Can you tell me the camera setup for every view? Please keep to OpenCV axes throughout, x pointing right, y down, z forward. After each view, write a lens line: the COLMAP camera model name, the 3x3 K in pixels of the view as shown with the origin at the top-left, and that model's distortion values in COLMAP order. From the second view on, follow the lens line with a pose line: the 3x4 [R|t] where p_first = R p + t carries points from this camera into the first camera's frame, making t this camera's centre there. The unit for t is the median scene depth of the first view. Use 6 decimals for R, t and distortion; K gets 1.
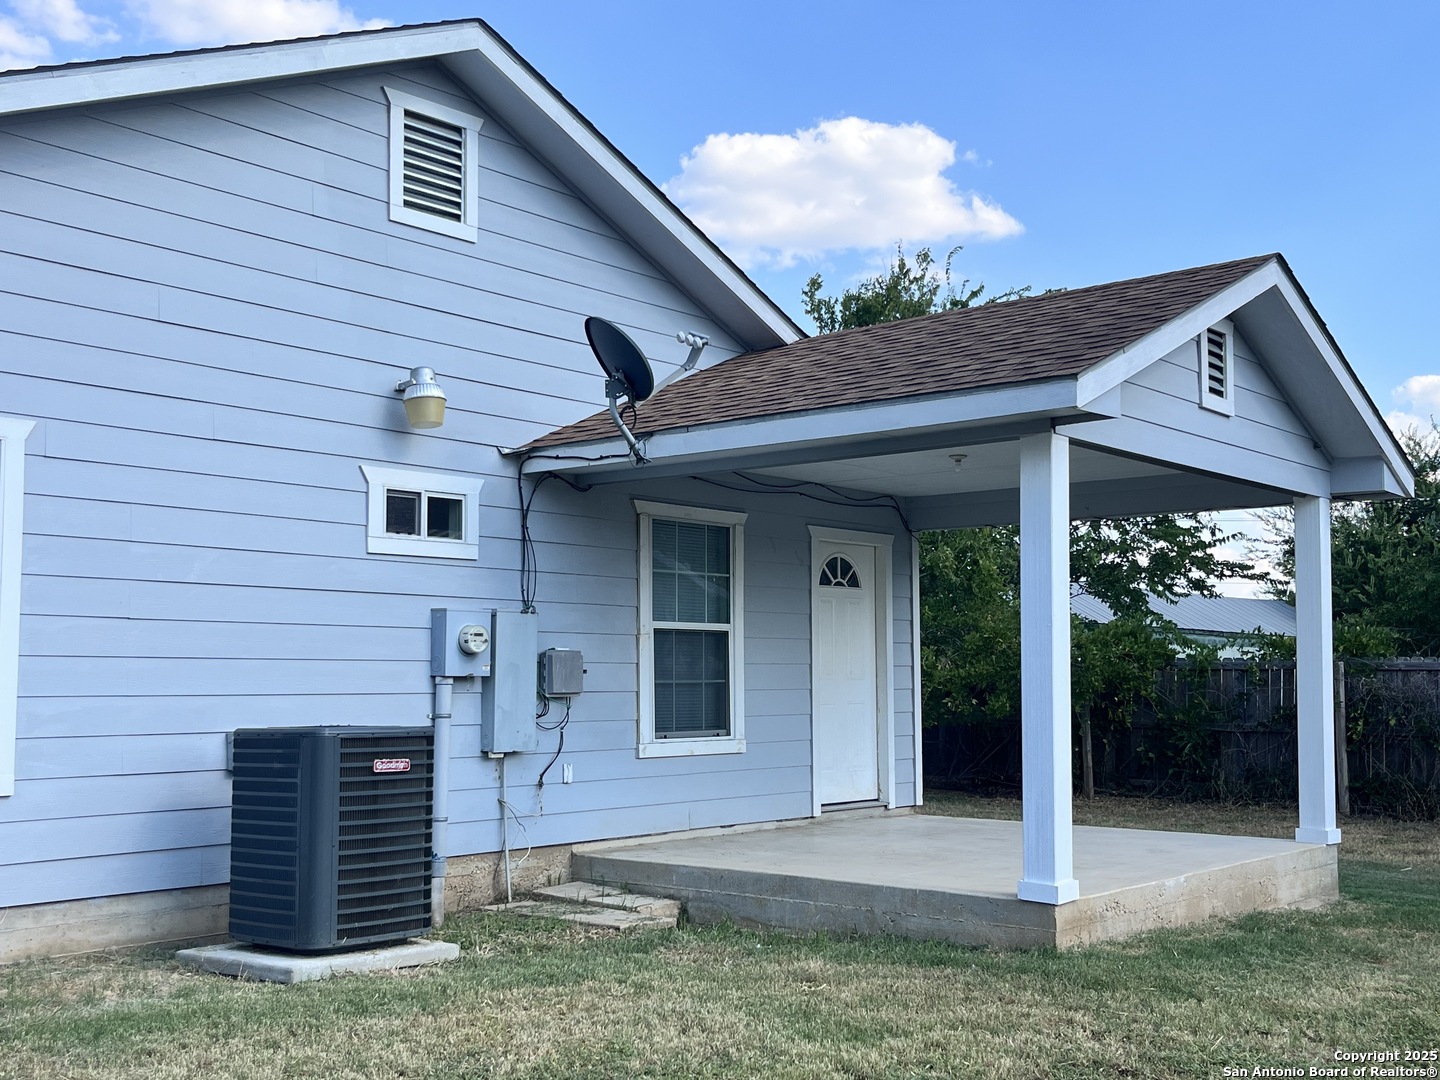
lens RADIAL K [[1593.9, 0, 720.0], [0, 1593.9, 540.0], [0, 0, 1]] dist [0.154197, -0.420507]
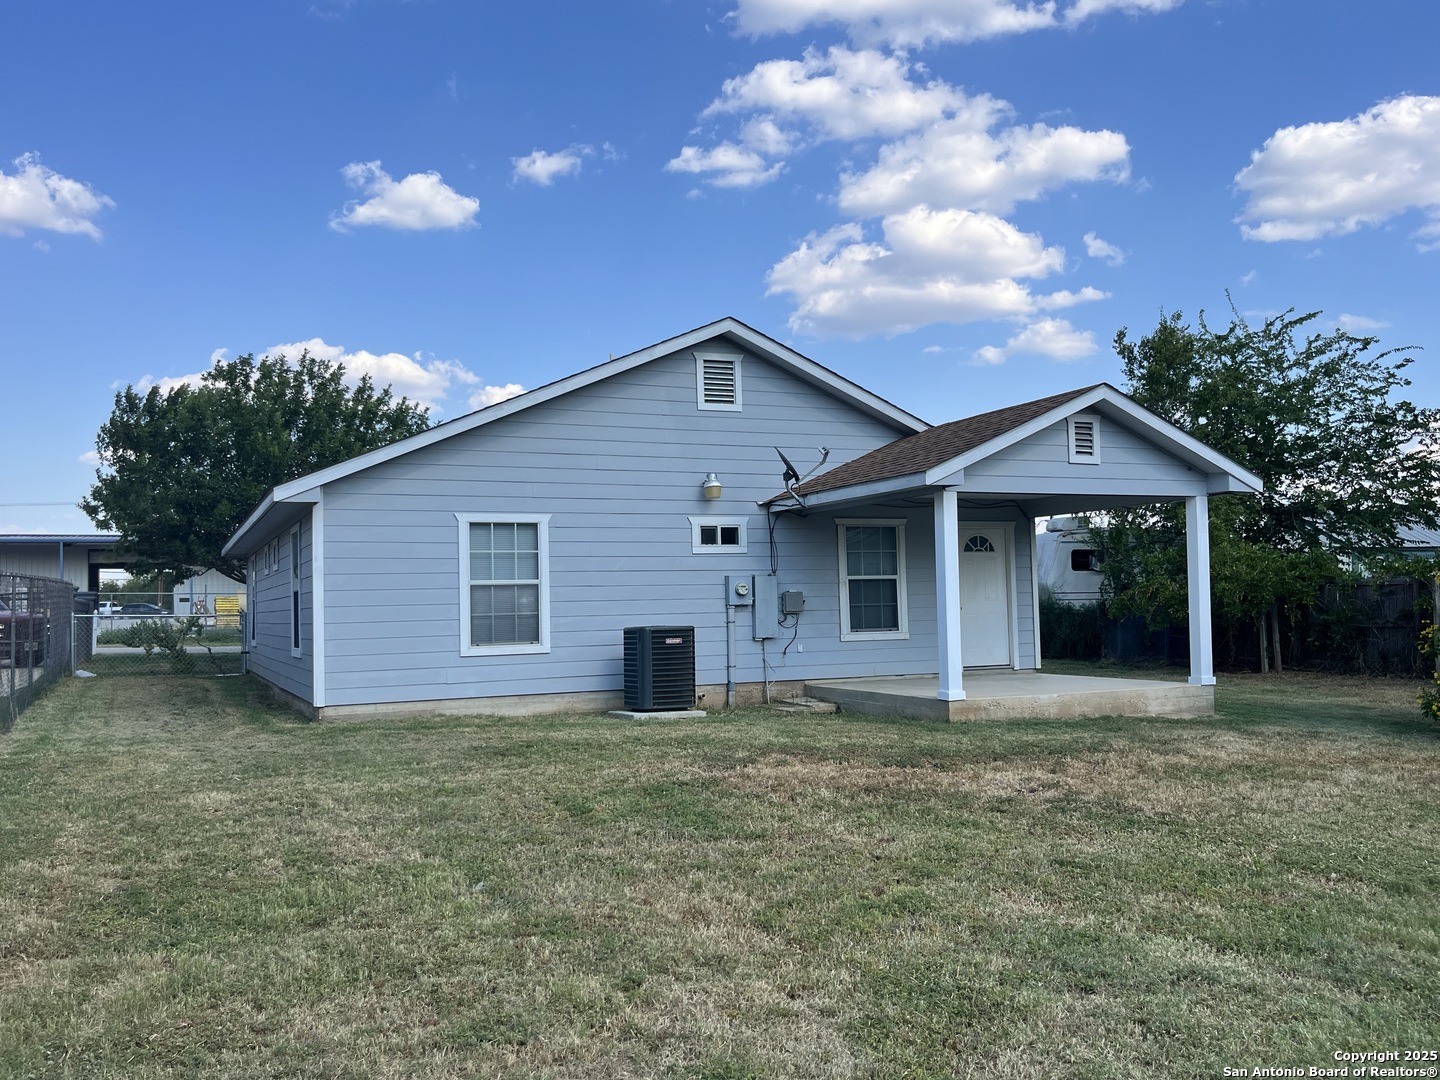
lens RADIAL K [[1232.4, 0, 720.0], [0, 1232.4, 540.0], [0, 0, 1]] dist [0.079633, -0.009677]
pose [[0.896757, -0.044163, -0.440314, 0.560001], [0.061736, 0.997763, 0.025658, -0.051246], [0.438196, -0.050192, 0.897477, -0.555182]]
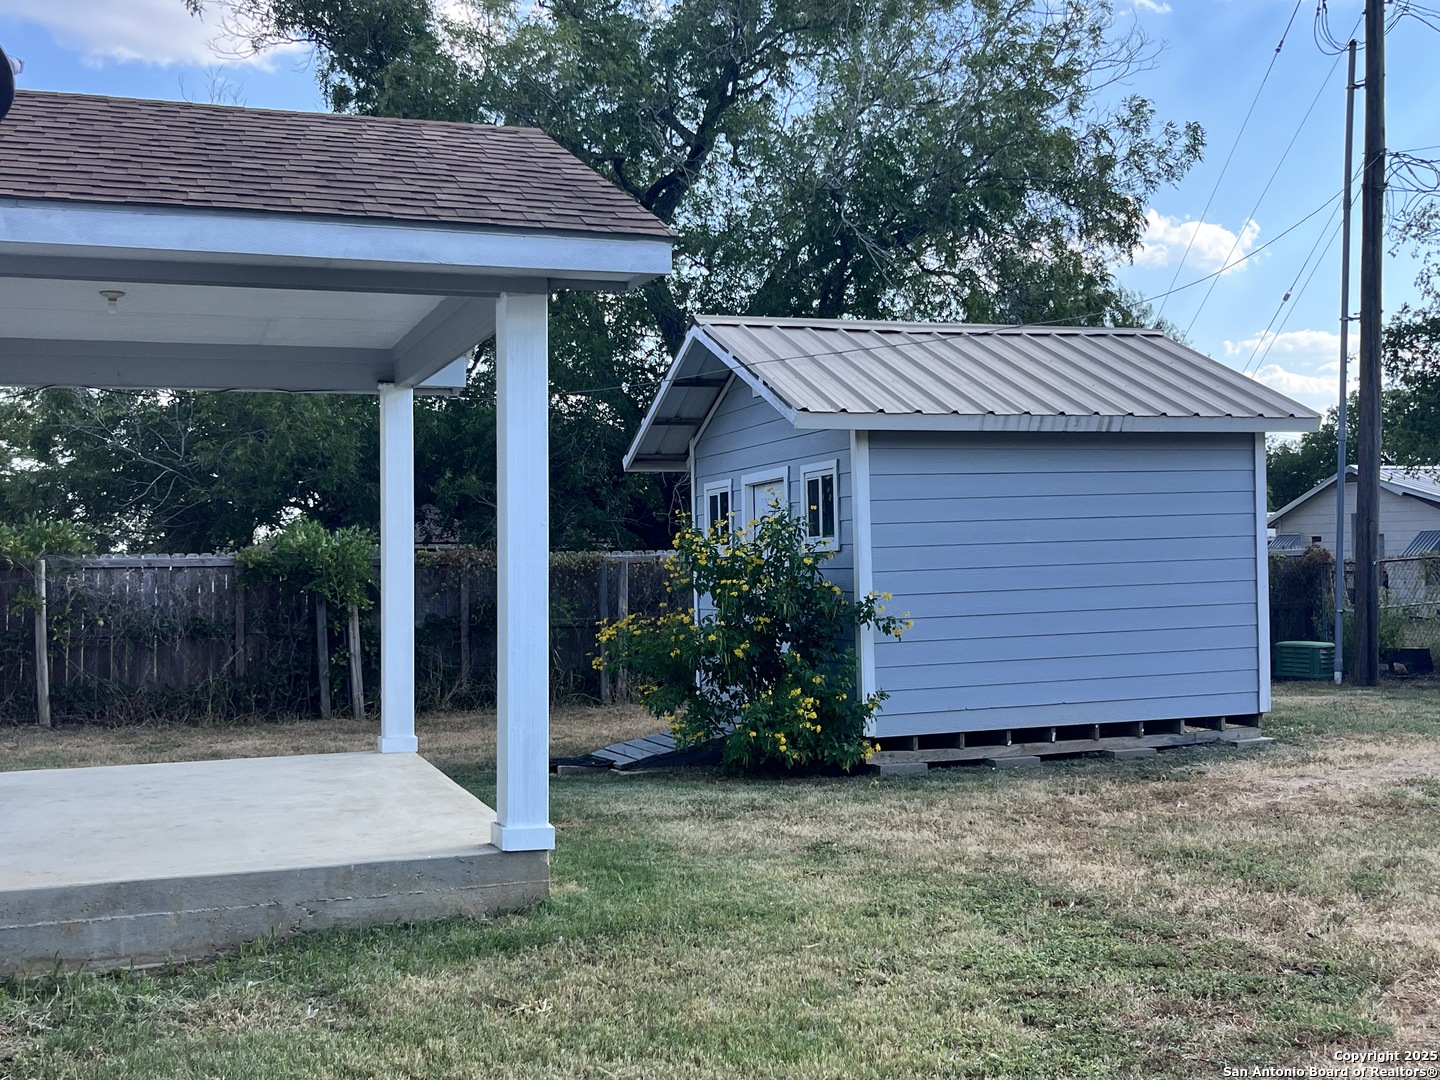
lens RADIAL K [[1593.9, 0, 720.0], [0, 1593.9, 540.0], [0, 0, 1]] dist [0.154197, -0.420507]
pose [[0.492102, 0.006060, 0.870517, -0.396187], [-0.064656, 0.997468, 0.029606, 0.023562], [-0.868133, -0.070853, 0.491248, 0.407436]]
